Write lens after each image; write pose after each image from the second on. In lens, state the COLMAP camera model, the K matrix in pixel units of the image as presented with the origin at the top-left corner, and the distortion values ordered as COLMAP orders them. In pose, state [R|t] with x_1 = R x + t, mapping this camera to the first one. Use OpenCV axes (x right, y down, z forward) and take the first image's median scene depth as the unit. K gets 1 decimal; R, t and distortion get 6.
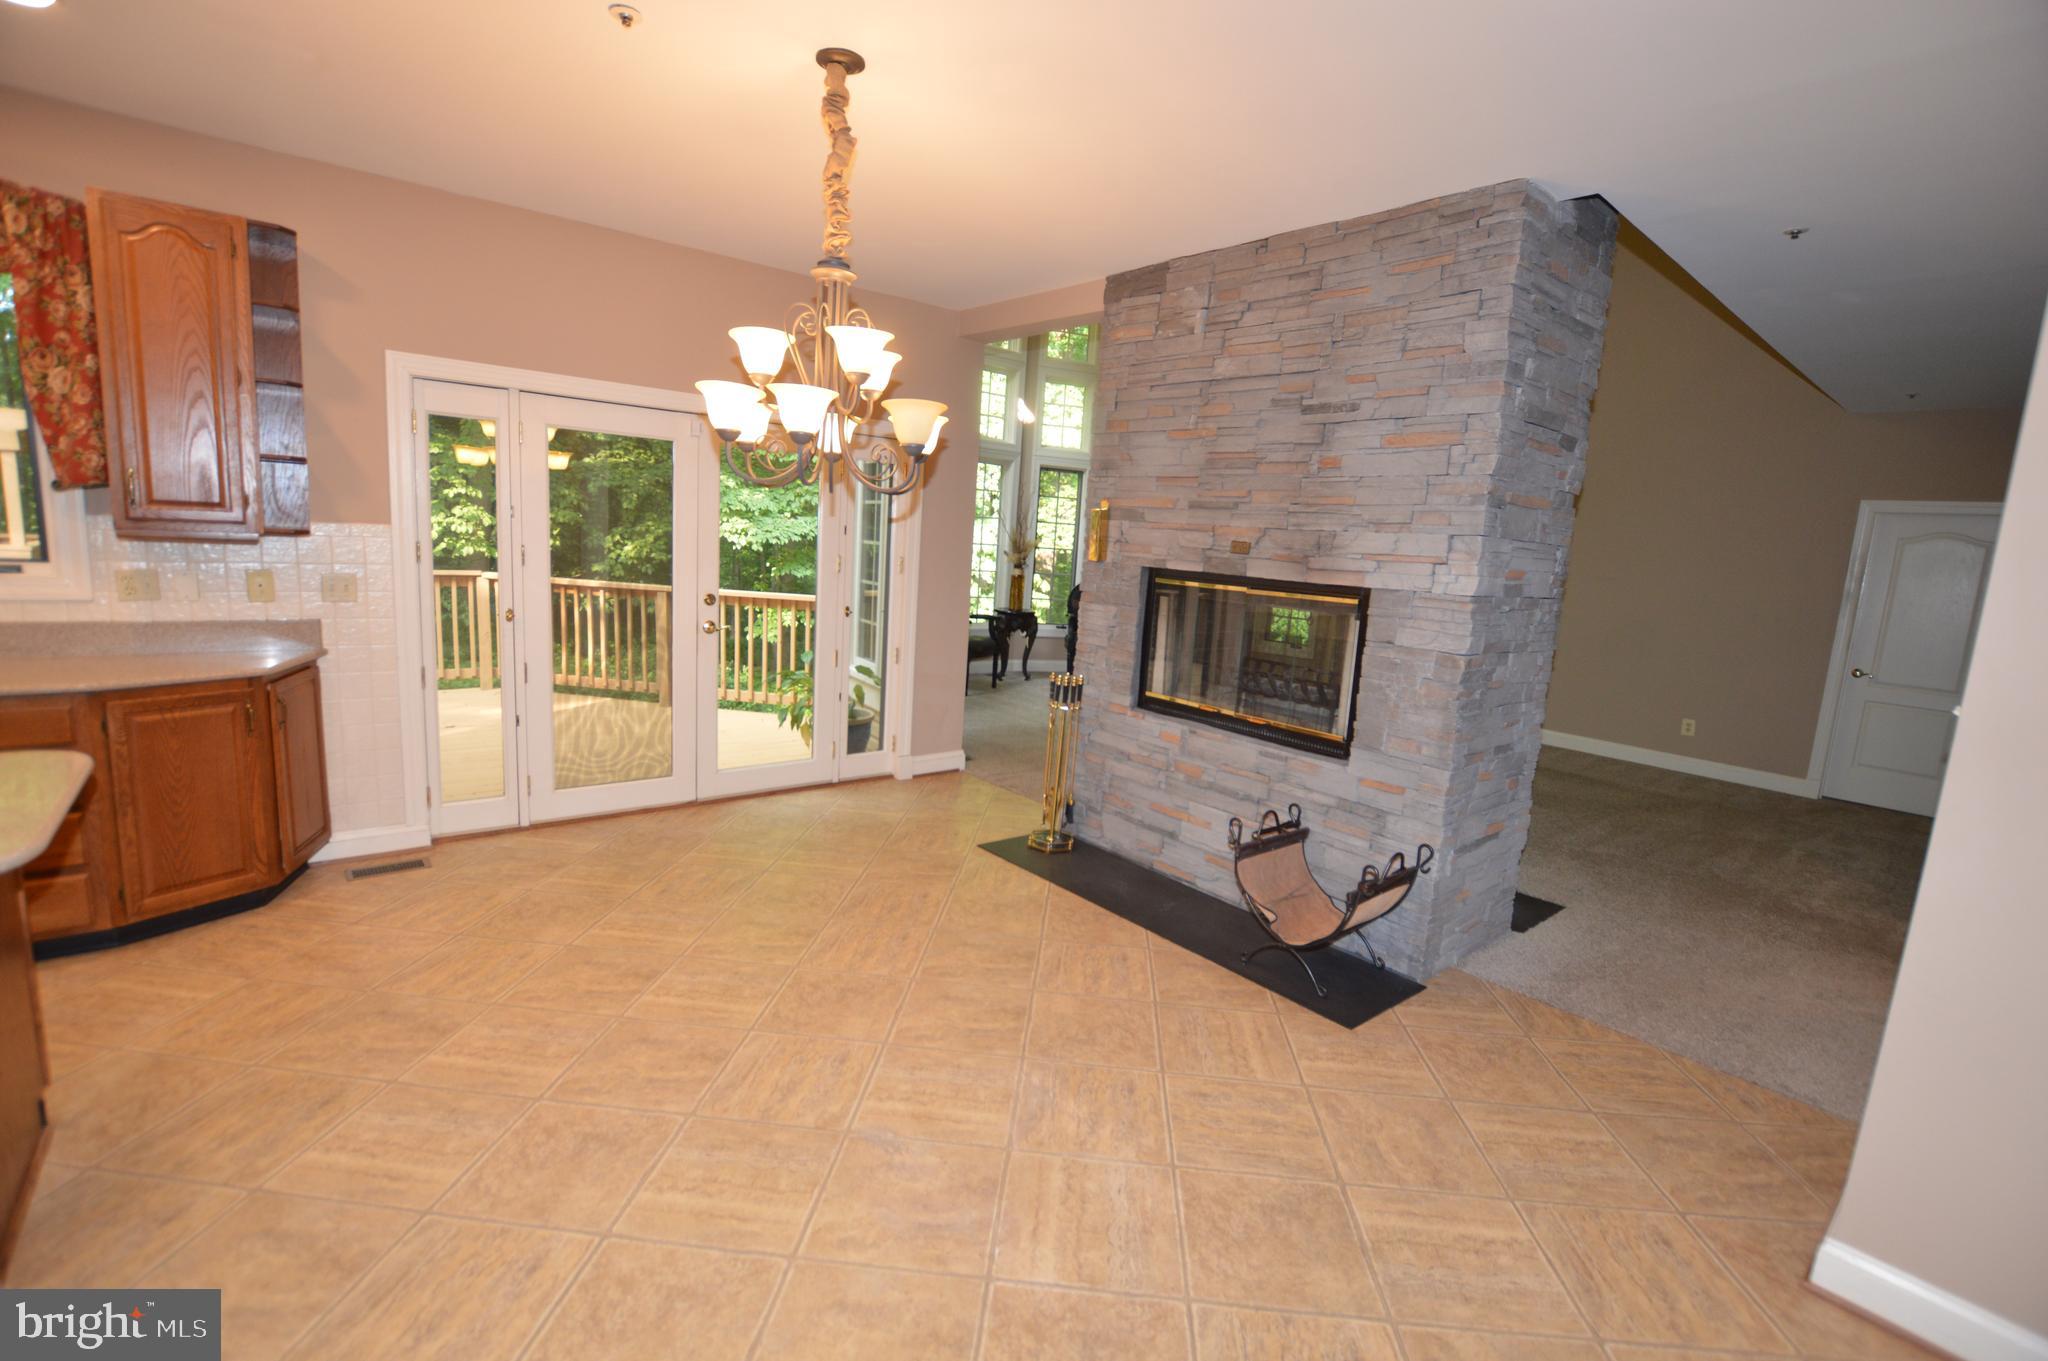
lens RADIAL K [[910.2, 0, 1035.7], [0, 910.2, 680.4], [0, 0, 1]] dist [-0.031428, 0.004050]
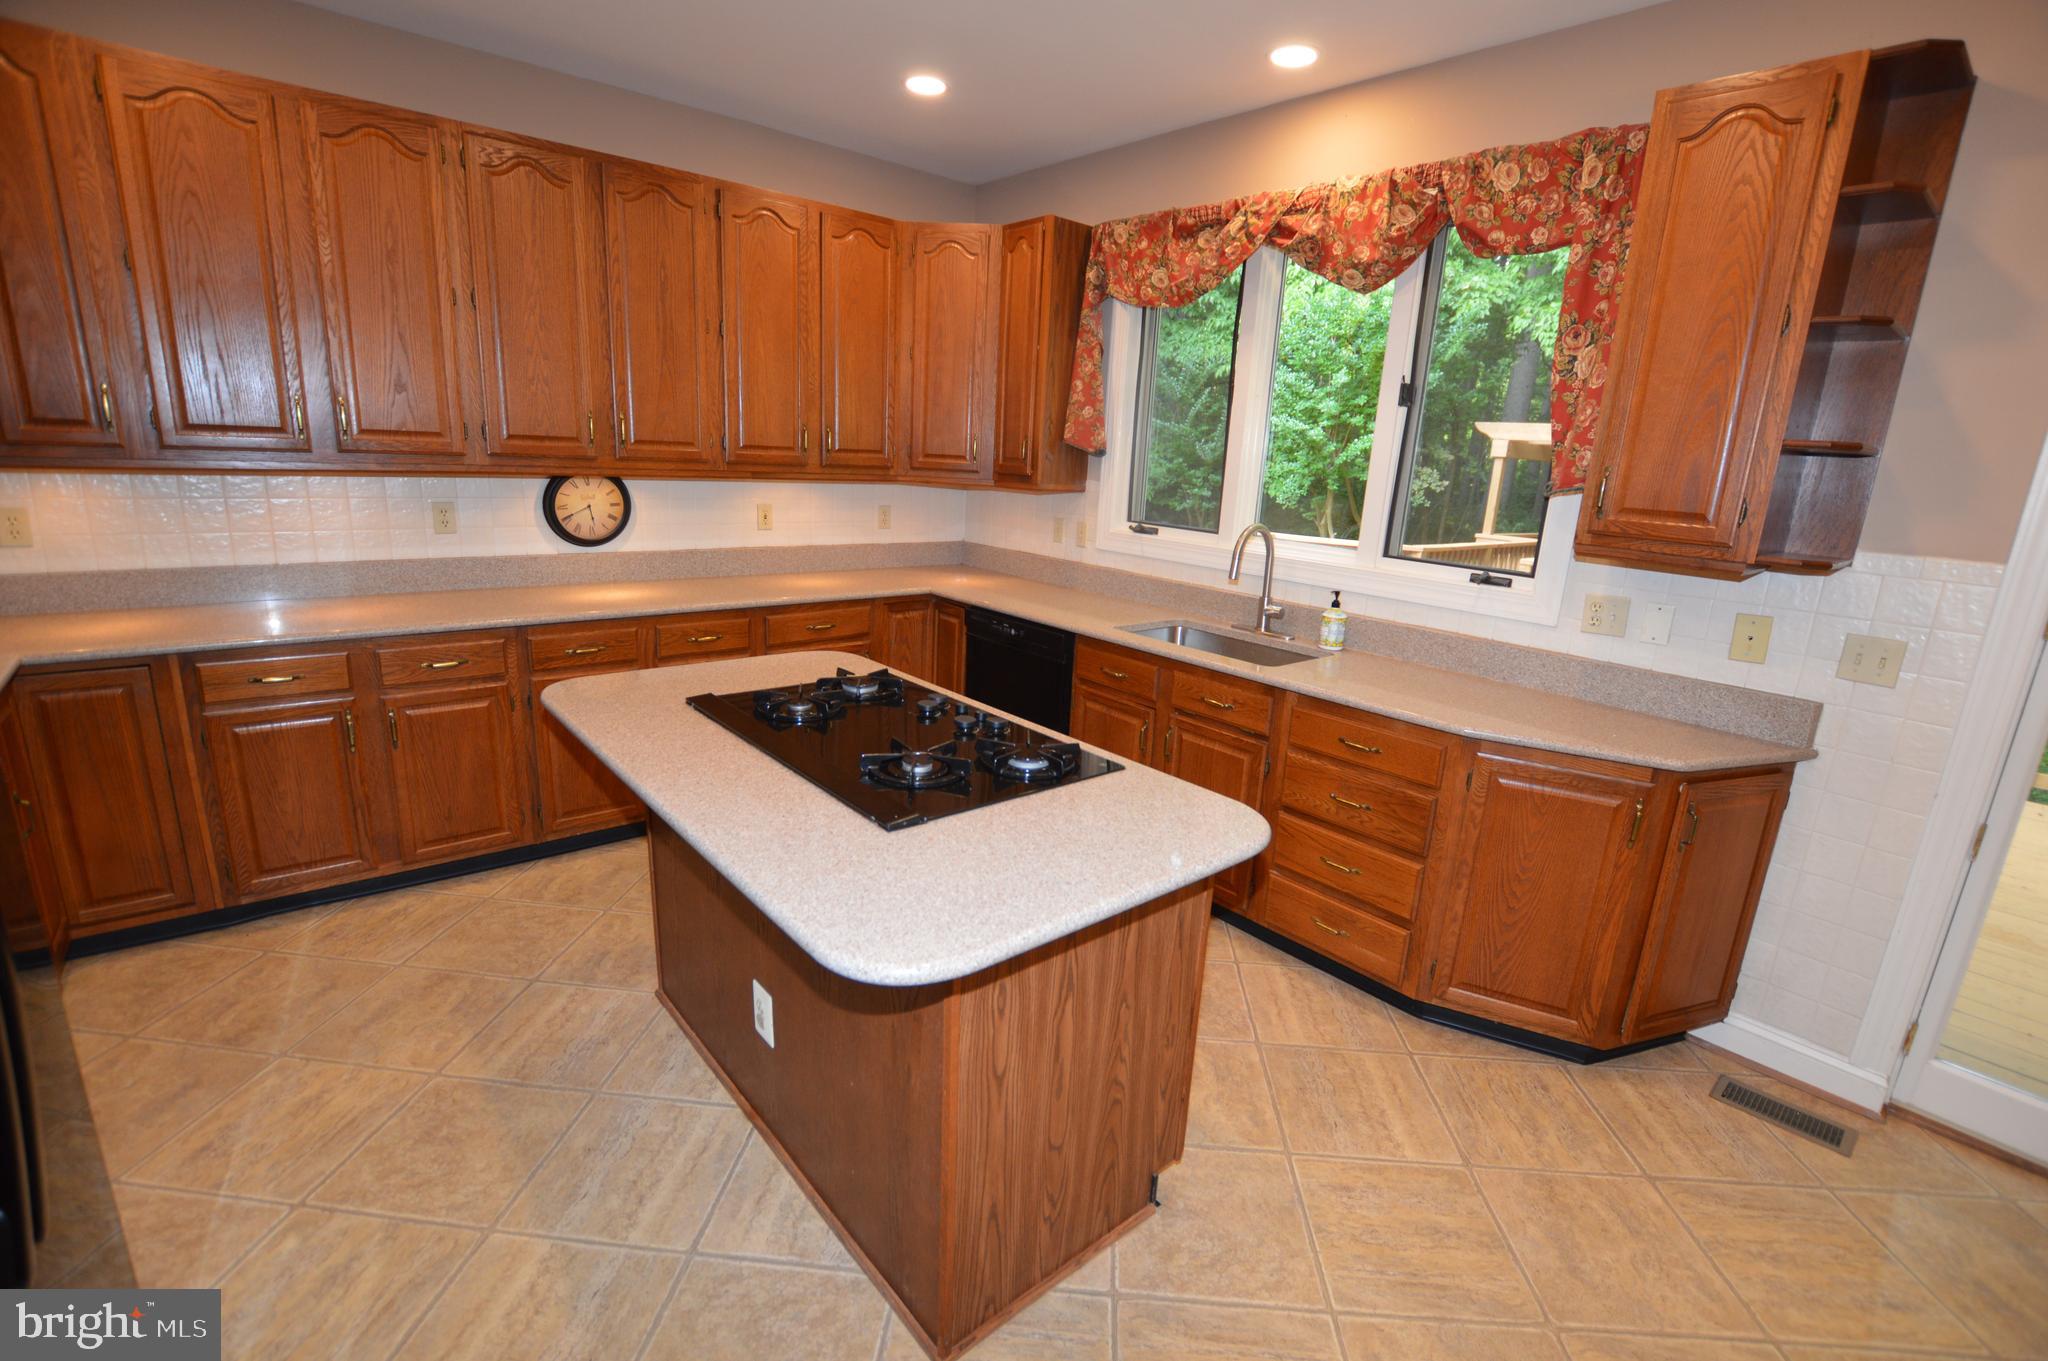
lens RADIAL K [[910.2, 0, 1037.3], [0, 910.2, 686.9], [0, 0, 1]] dist [-0.031428, 0.004050]
pose [[0.013191, 0.189857, -0.981723, -0.184082], [-0.208211, 0.960809, 0.183015, -0.075511], [0.977995, 0.201992, 0.052205, 0.404189]]
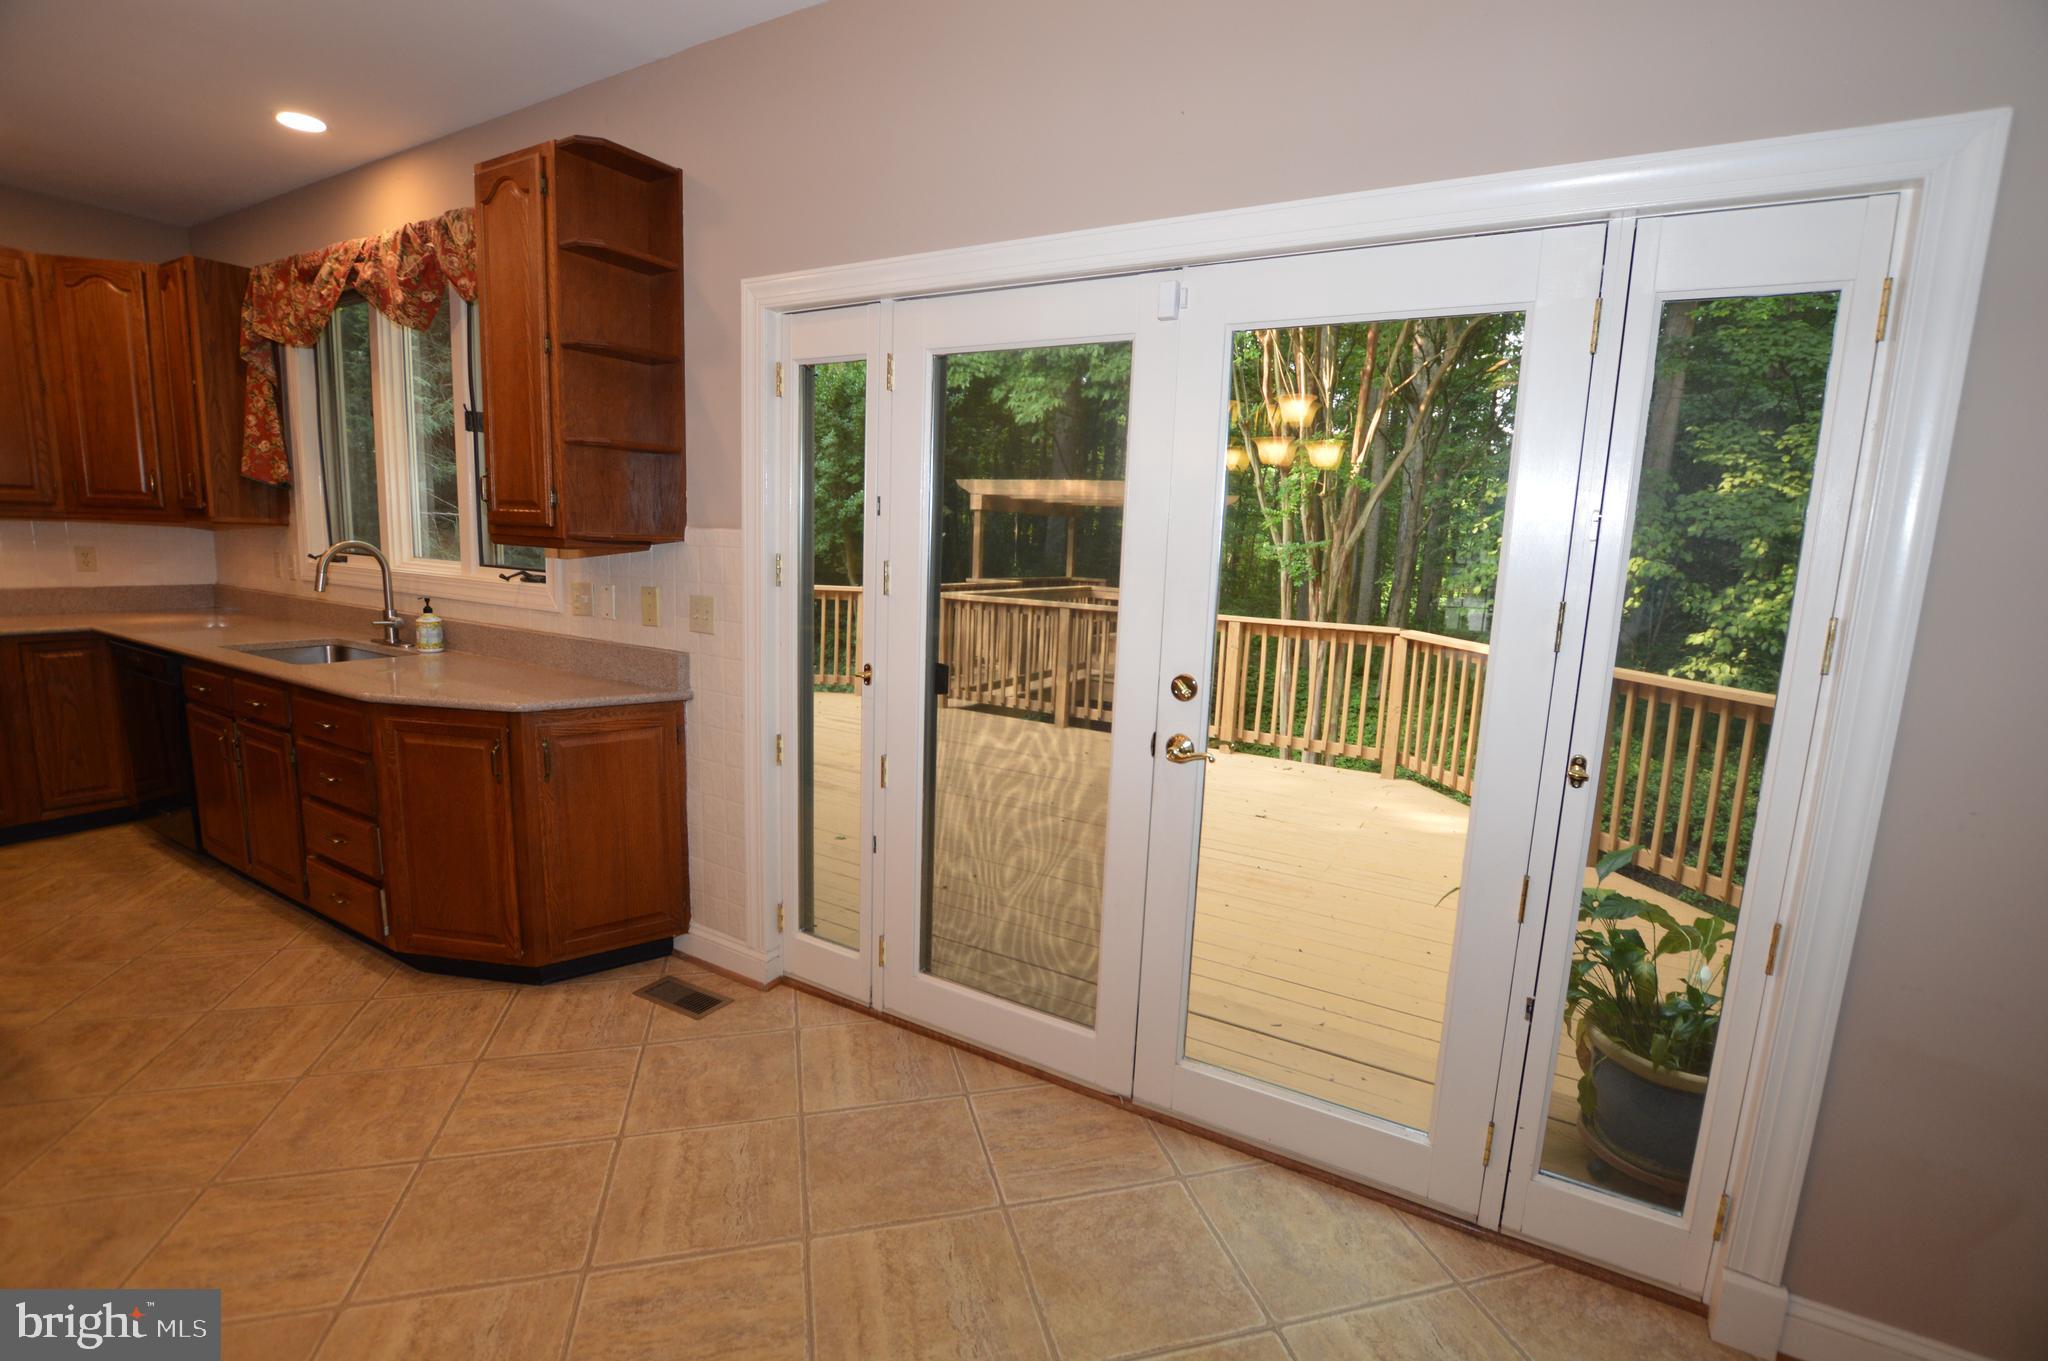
lens RADIAL K [[910.2, 0, 1032.1], [0, 910.2, 687.8], [0, 0, 1]] dist [-0.031428, 0.004050]
pose [[0.335246, 0.102862, -0.936499, 0.040589], [-0.167033, 0.984764, 0.048369, -0.121398], [0.927206, 0.140210, 0.347319, 0.962791]]
